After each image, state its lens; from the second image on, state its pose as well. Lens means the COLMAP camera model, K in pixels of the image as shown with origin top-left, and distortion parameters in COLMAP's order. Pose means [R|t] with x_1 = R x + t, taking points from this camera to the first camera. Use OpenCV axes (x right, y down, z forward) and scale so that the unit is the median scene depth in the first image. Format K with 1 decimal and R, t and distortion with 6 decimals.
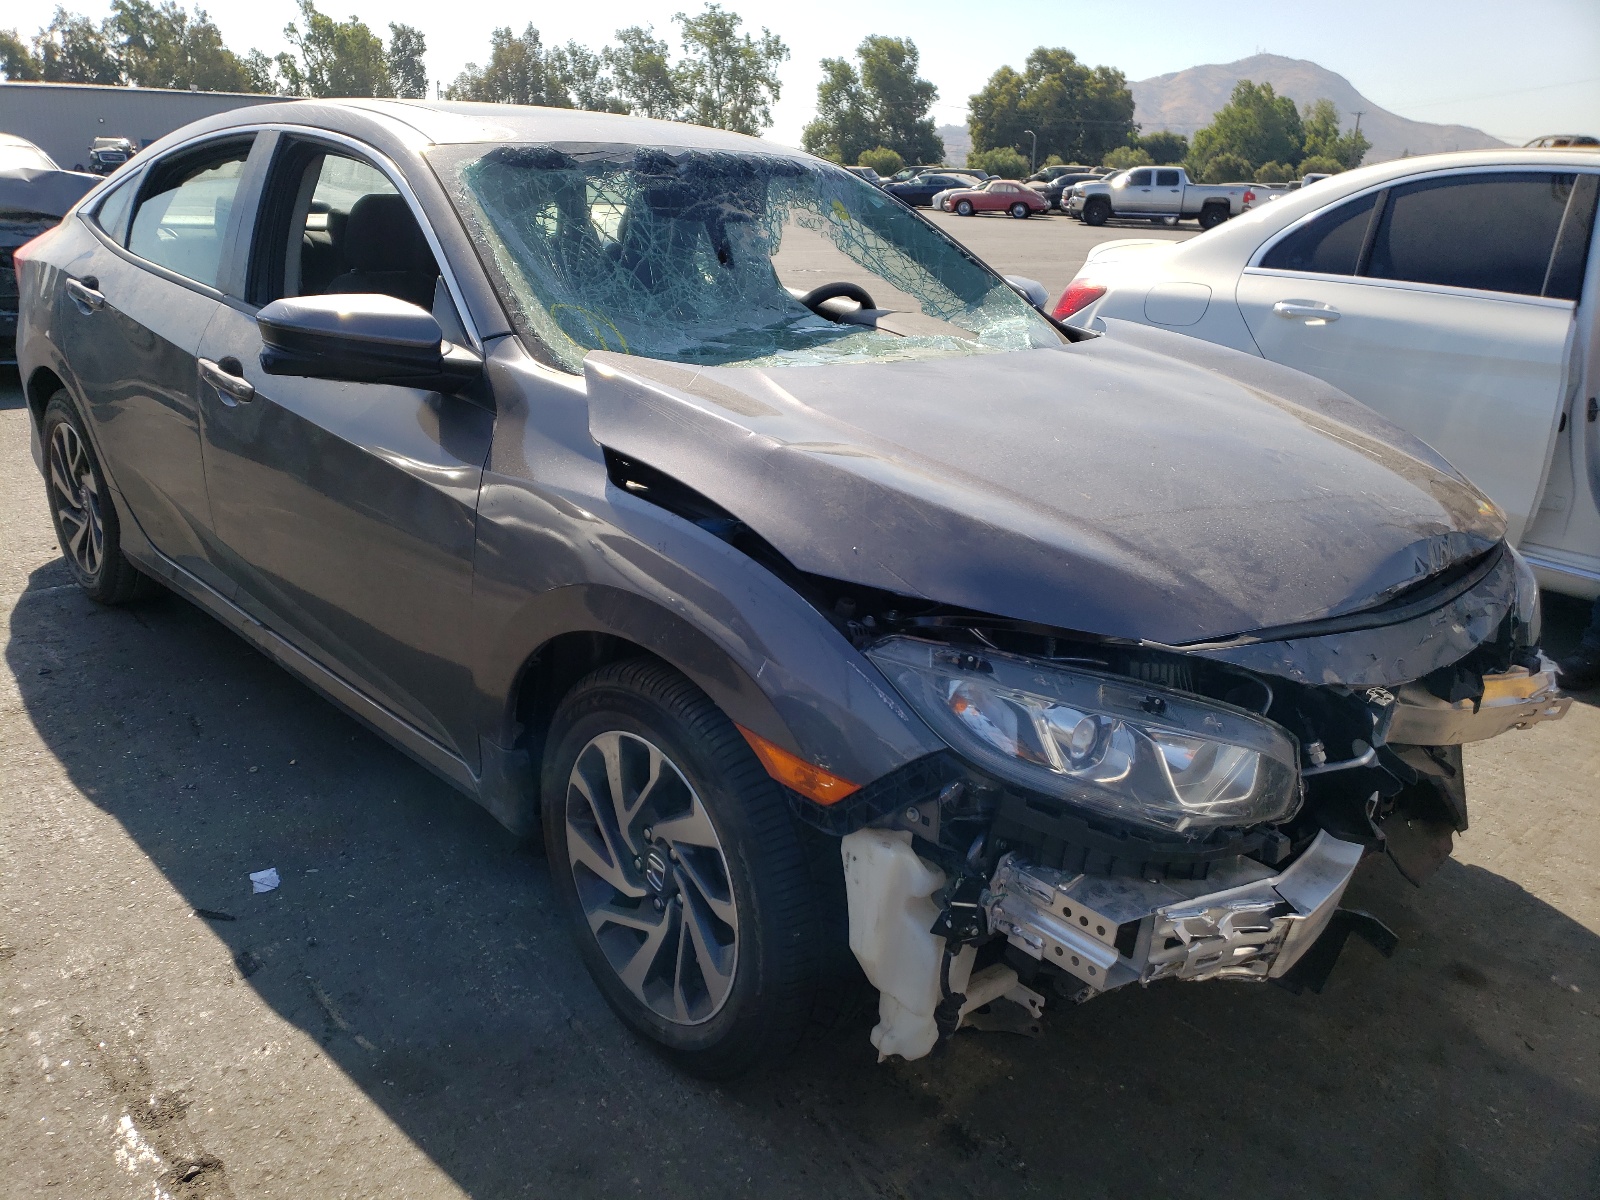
lens RADIAL K [[1266.9, 0, 800.0], [0, 1266.9, 600.0], [0, 0, 1]] dist [0.059572, -0.061719]
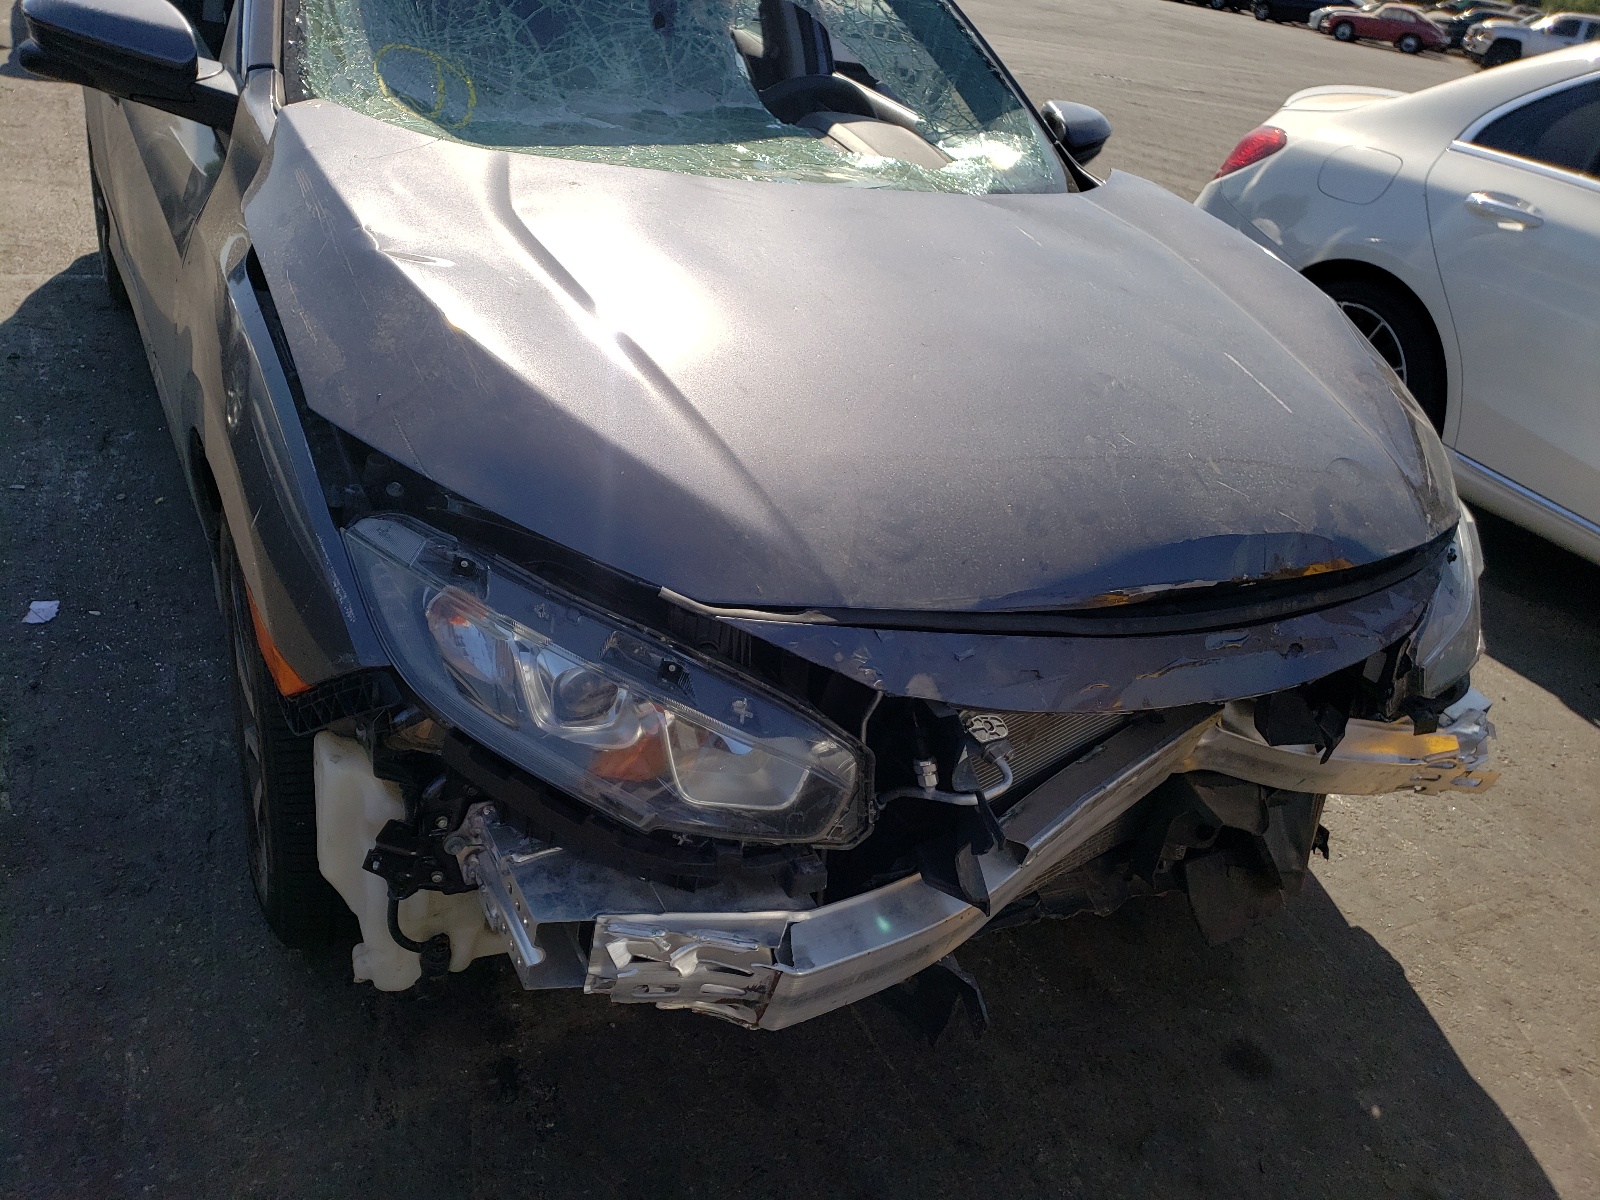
lens RADIAL K [[1266.9, 0, 800.0], [0, 1266.9, 600.0], [0, 0, 1]] dist [0.059572, -0.061719]
pose [[0.954971, 0.228525, -0.189225, 0.299880], [-0.197448, 0.965533, 0.169591, -0.065811], [0.221459, -0.124593, 0.967178, 0.164064]]
